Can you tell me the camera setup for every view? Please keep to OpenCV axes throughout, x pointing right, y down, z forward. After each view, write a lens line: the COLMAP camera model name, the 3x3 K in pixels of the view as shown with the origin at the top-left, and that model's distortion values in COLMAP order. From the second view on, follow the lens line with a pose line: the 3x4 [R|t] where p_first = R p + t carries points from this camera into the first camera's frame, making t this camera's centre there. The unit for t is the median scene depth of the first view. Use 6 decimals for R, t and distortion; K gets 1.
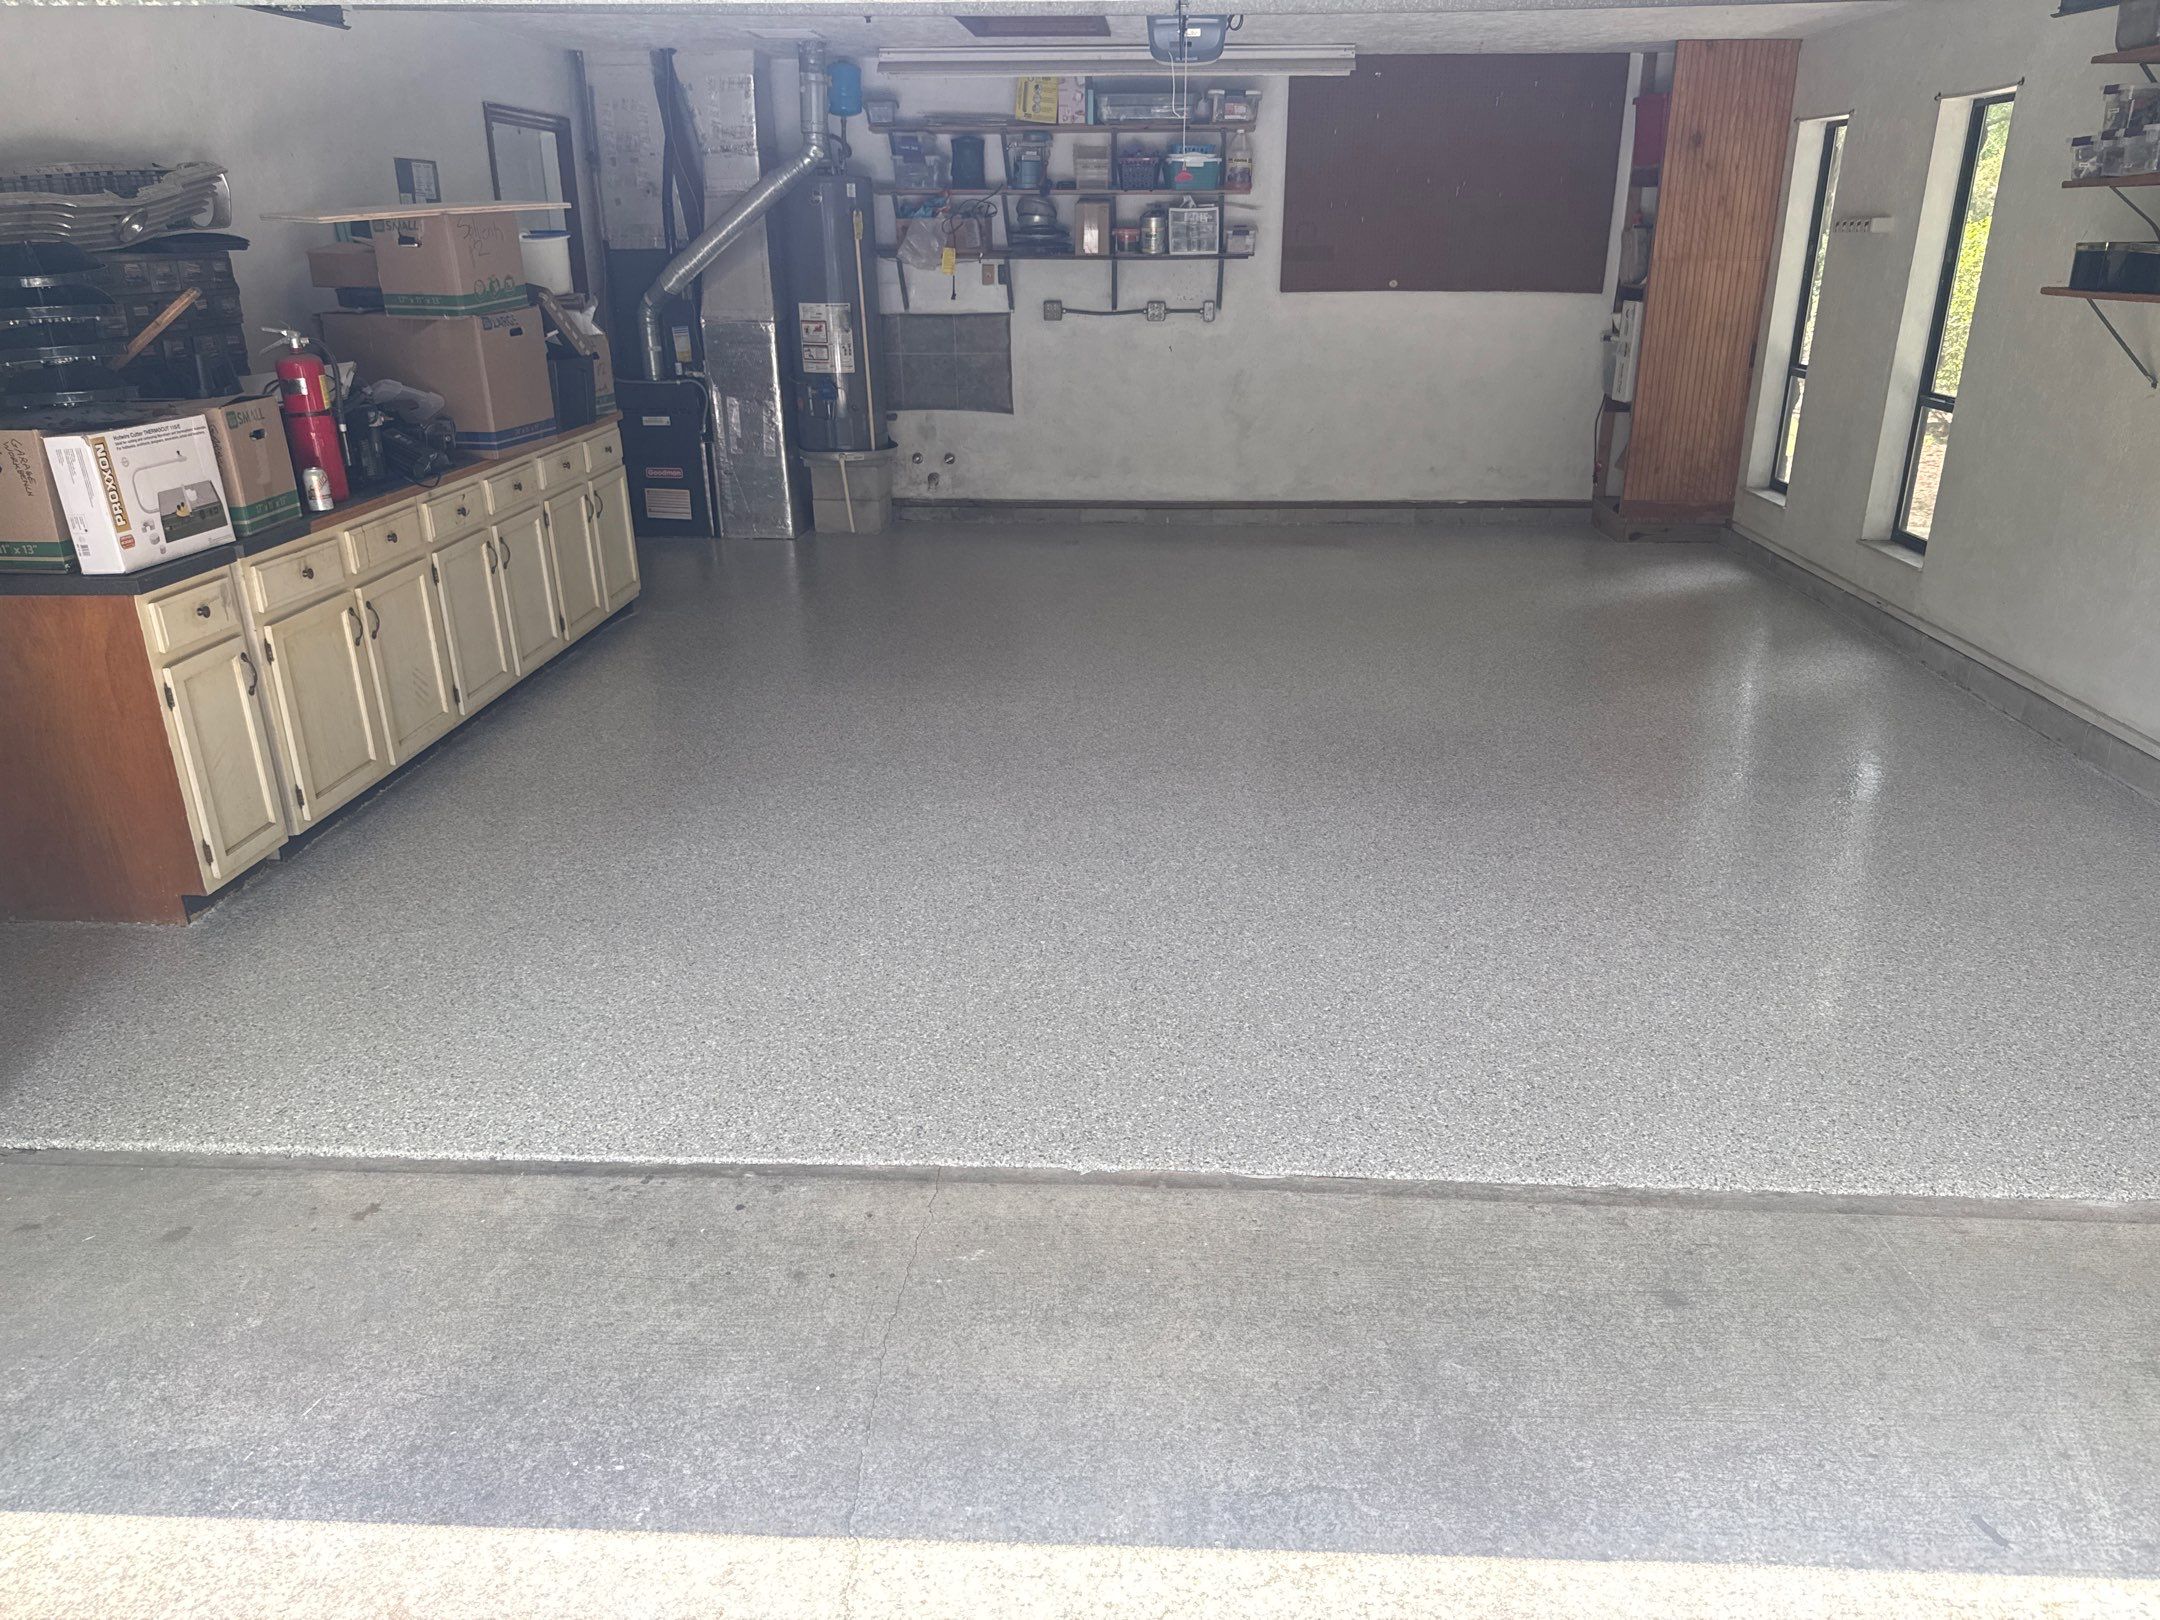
lens RADIAL K [[1460.2, 0, 1094.6], [0, 1460.2, 860.8], [0, 0, 1]] dist [0.002343, -0.025129]
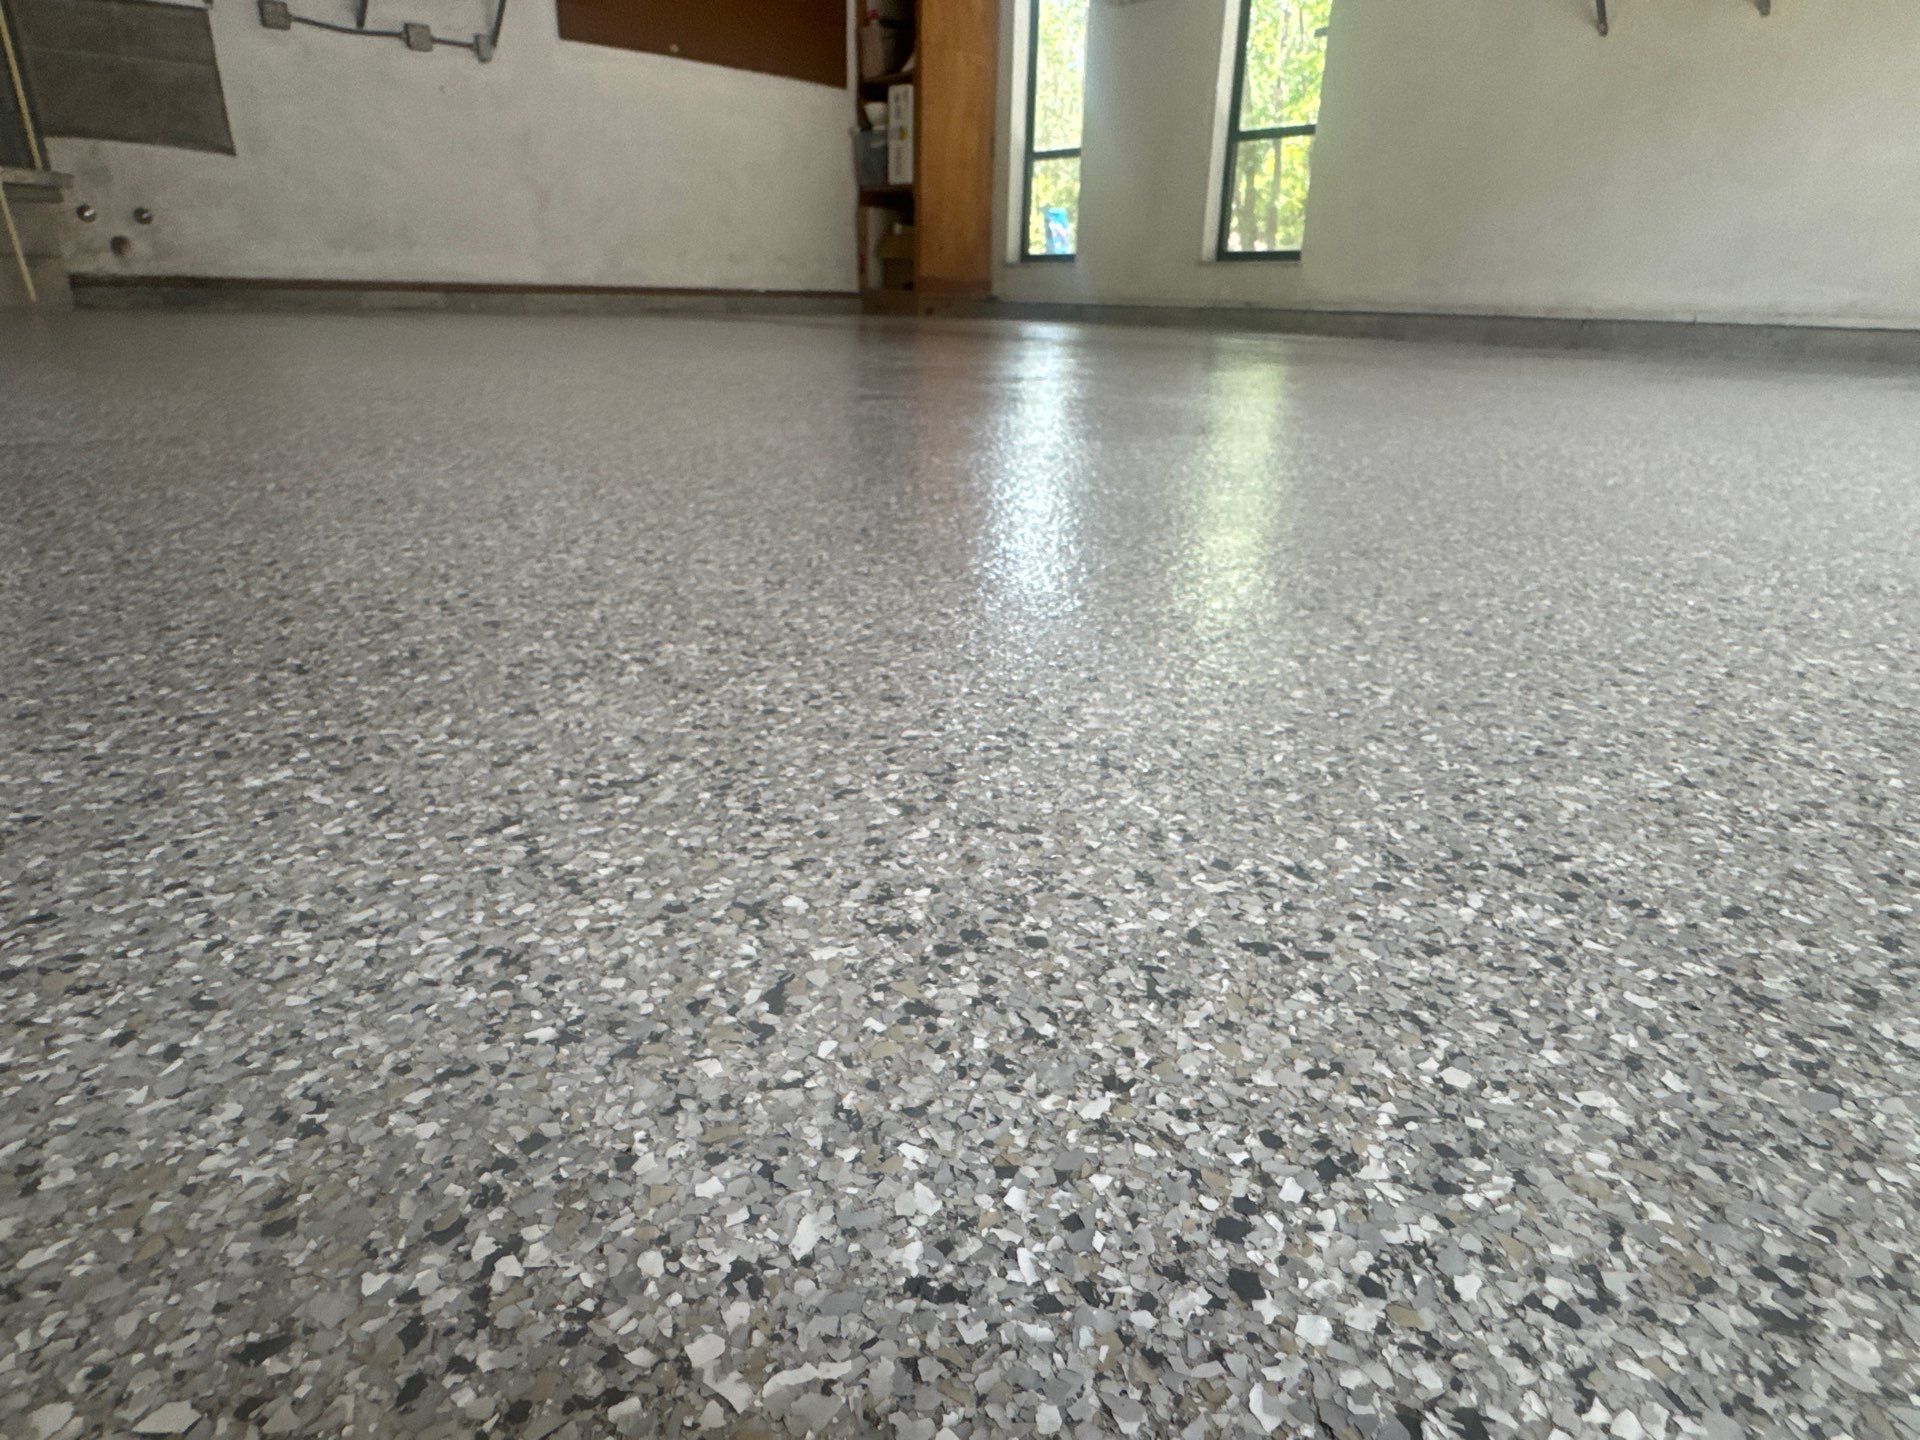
lens RADIAL K [[1088.2, 0, 960.0], [0, 1088.2, 720.0], [0, 0, 1]] dist [-0.001984, 0.000198]
pose [[0.712772, -0.238623, 0.659557, -0.389504], [0.245537, 0.965737, 0.084050, 0.026120], [-0.657015, 0.102037, 0.746940, 0.641061]]
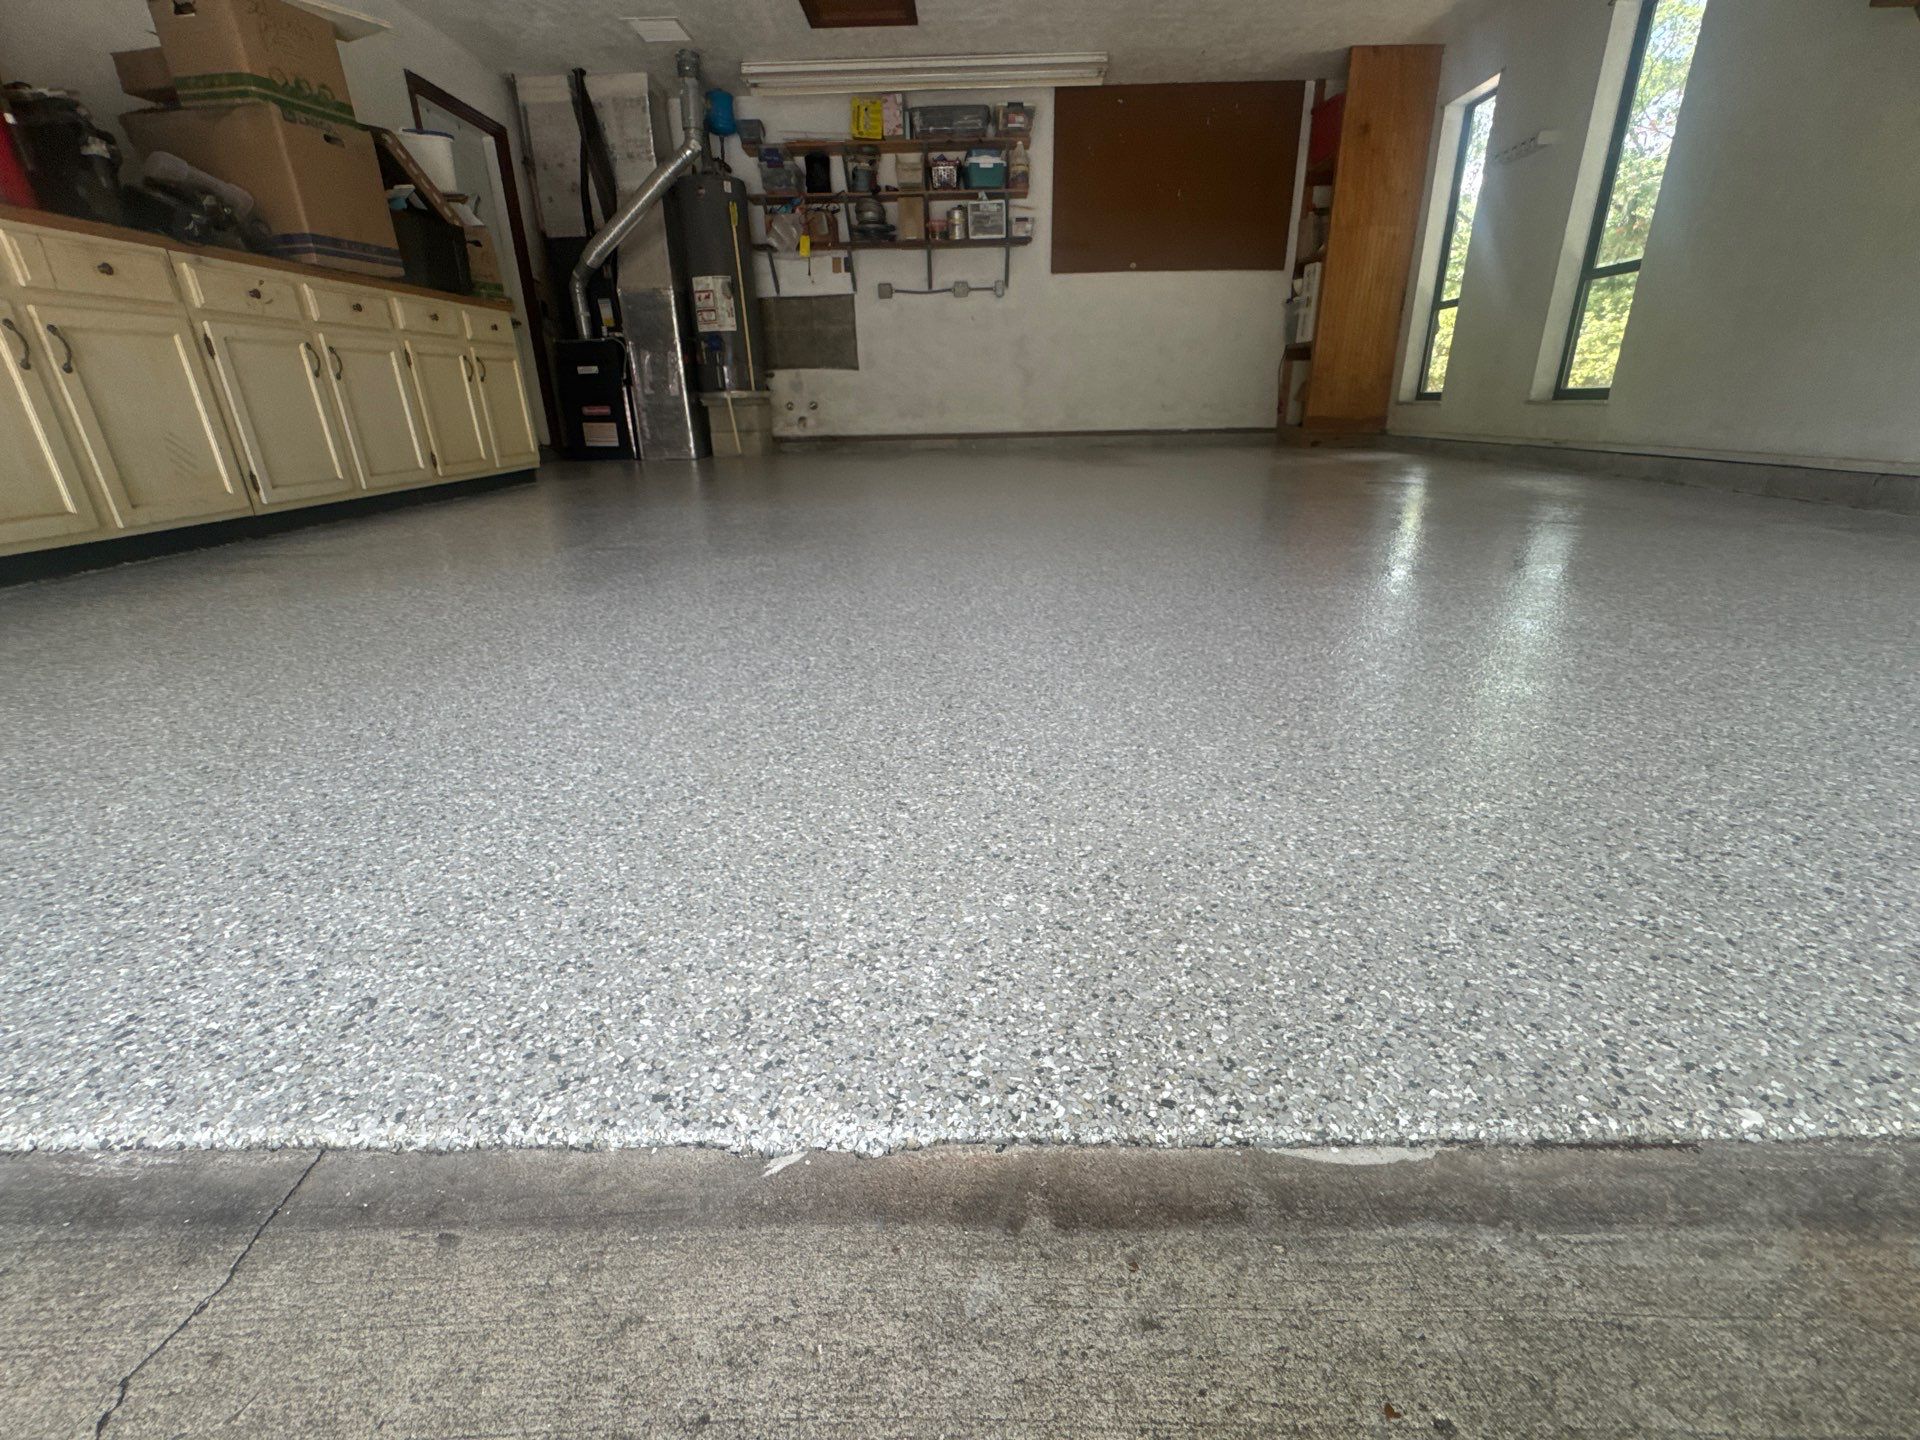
lens RADIAL K [[801.6, 0, 960.0], [0, 801.6, 720.0], [0, 0, 1]] dist [-0.013546, 0.000603]
pose [[0.999211, -0.028174, 0.027987, 0.015036], [0.028686, 0.999426, -0.018047, 0.065245], [-0.027462, 0.018835, 0.999445, 0.435063]]
